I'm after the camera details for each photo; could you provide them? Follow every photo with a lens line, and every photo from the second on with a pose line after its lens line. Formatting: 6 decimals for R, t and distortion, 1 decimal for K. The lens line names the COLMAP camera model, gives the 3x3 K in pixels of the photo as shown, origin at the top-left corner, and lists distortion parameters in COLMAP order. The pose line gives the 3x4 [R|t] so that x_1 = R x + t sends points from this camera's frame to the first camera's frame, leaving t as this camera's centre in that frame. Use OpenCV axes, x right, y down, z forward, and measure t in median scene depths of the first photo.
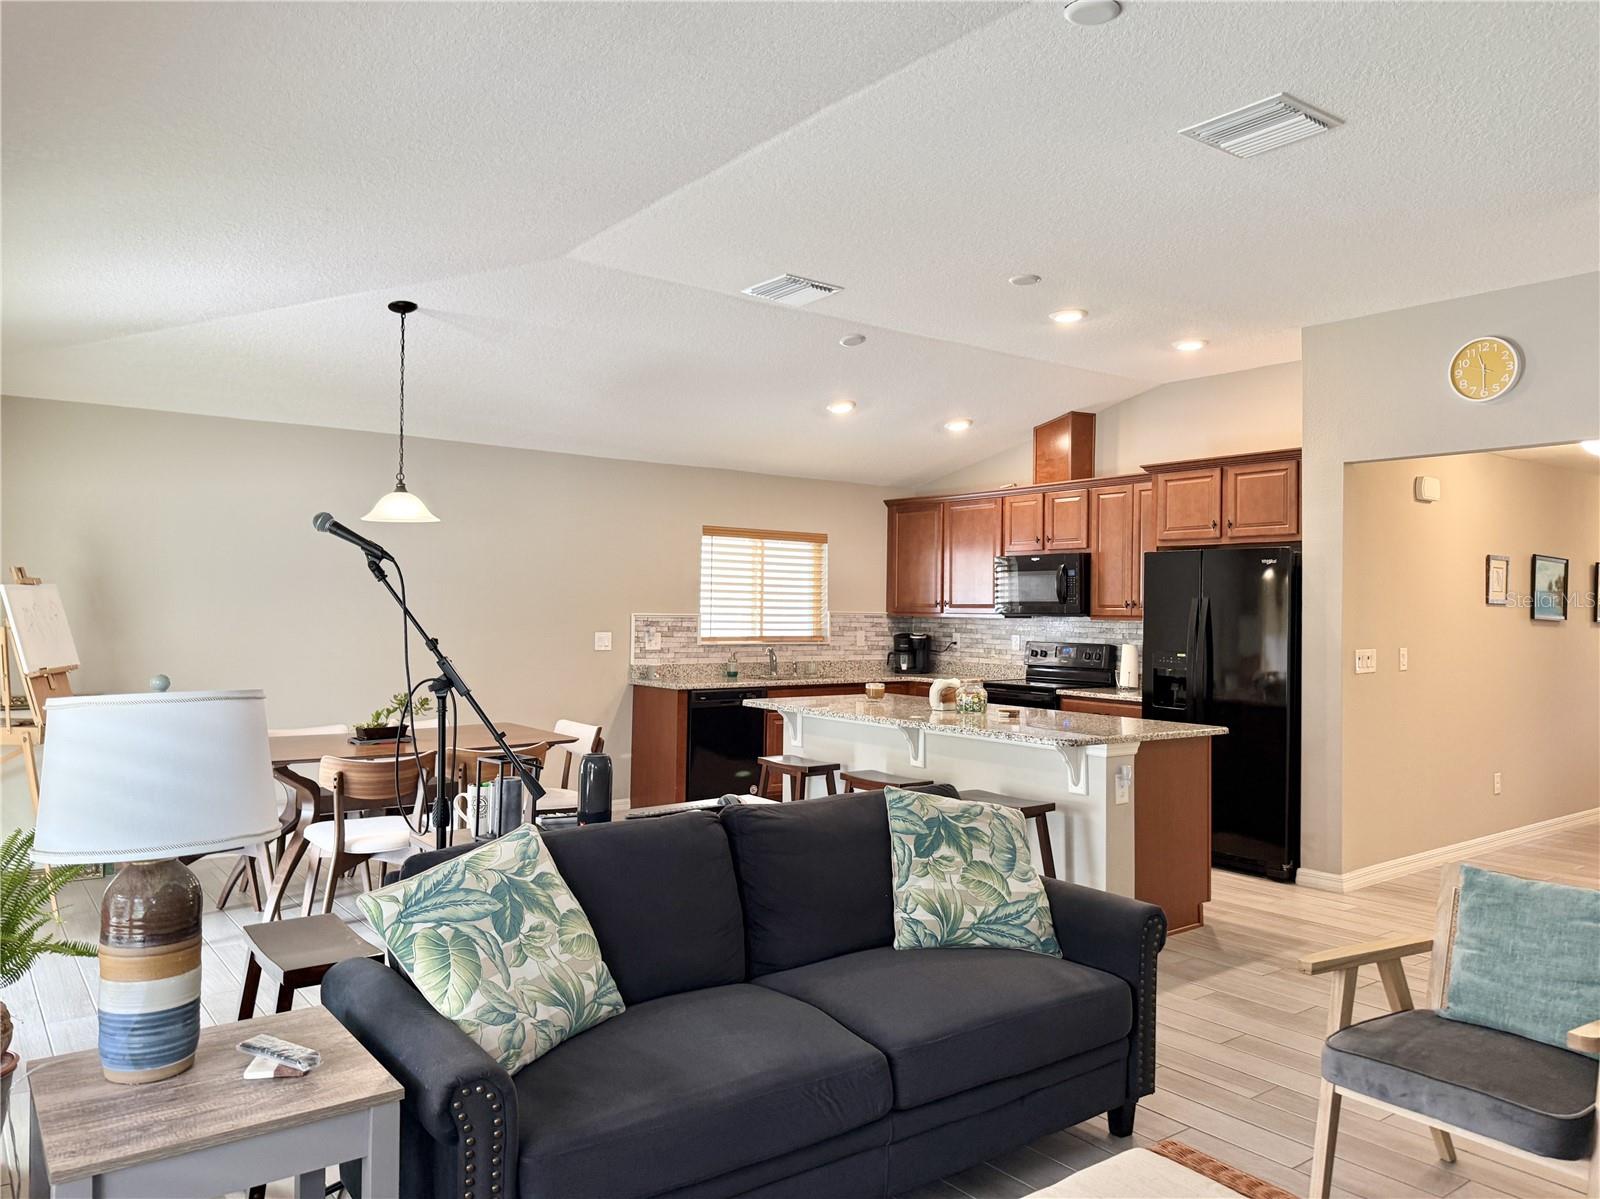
lens RADIAL K [[1115.9, 0, 800.0], [0, 1115.9, 599.5], [0, 0, 1]] dist [0.134683, -0.182694]
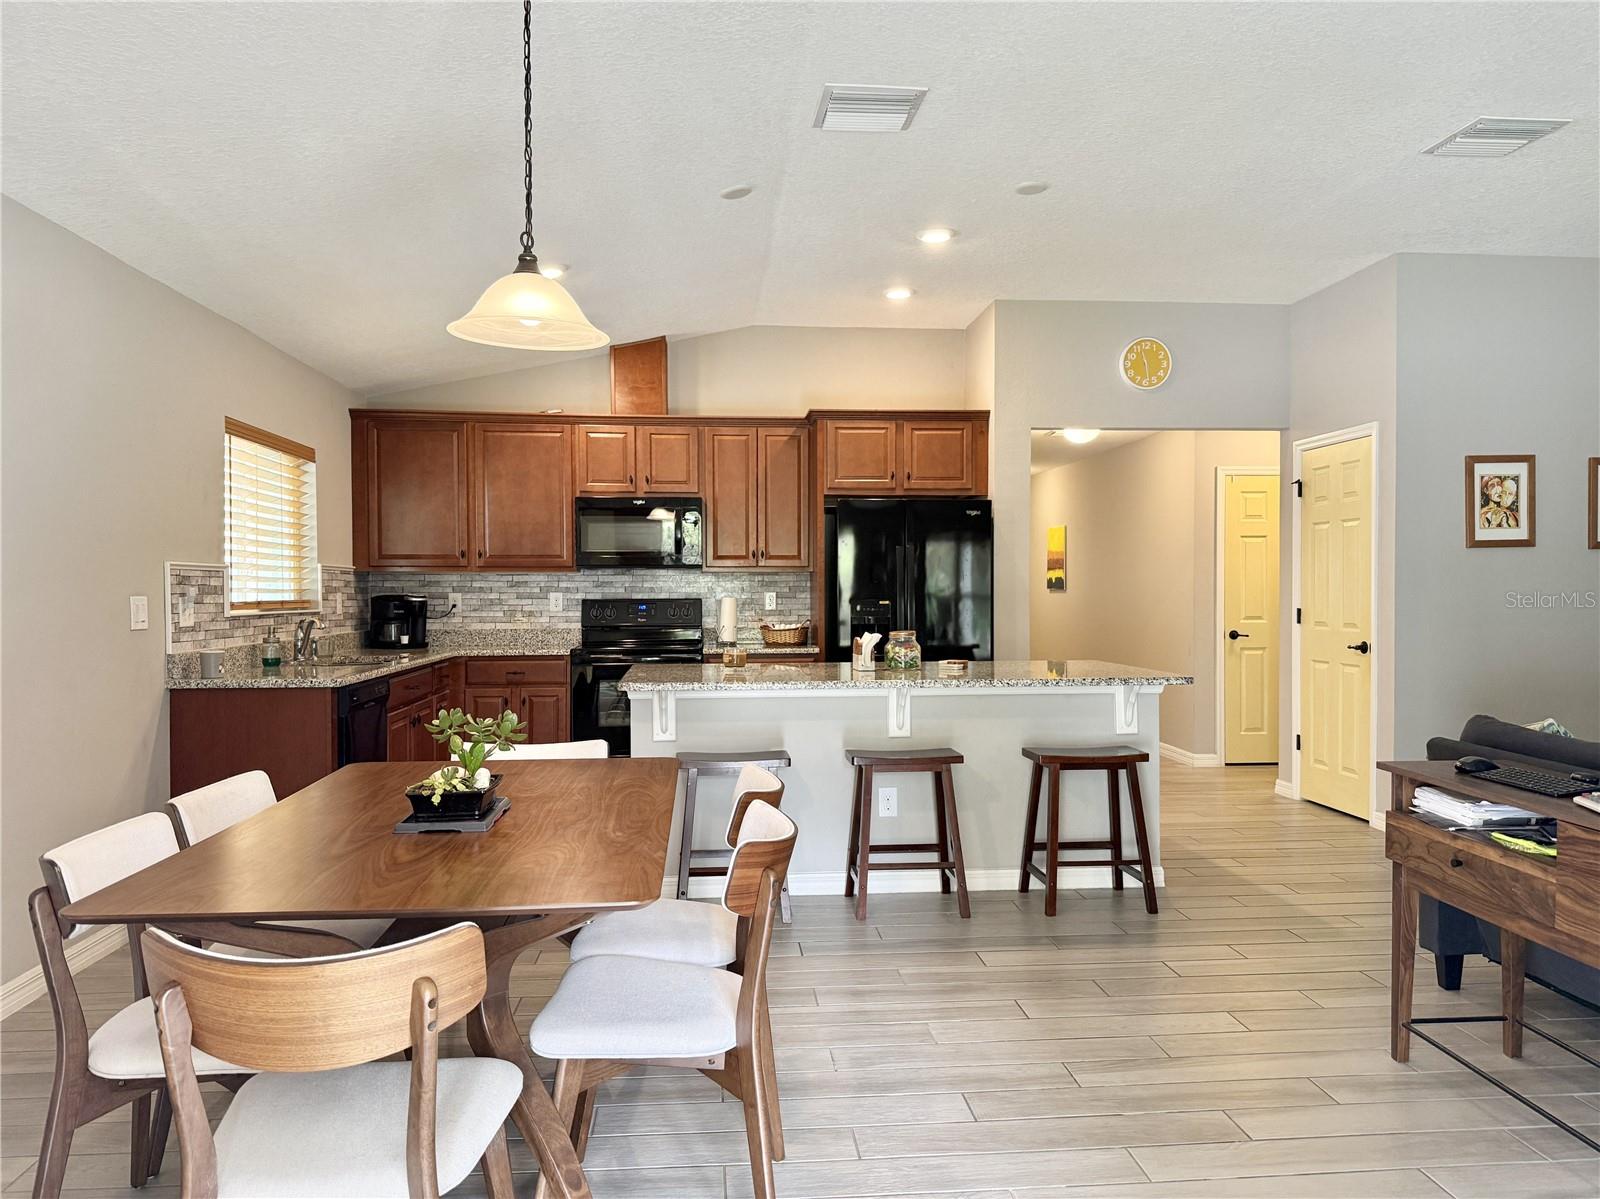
lens RADIAL K [[1134.8, 0, 800.0], [0, 1134.8, 599.5], [0, 0, 1]] dist [0.133196, -0.198967]
pose [[0.532198, -0.021178, 0.846355, -0.466027], [0.000984, 0.999702, 0.024396, 0.017605], [-0.846619, -0.012150, 0.532060, 0.430578]]
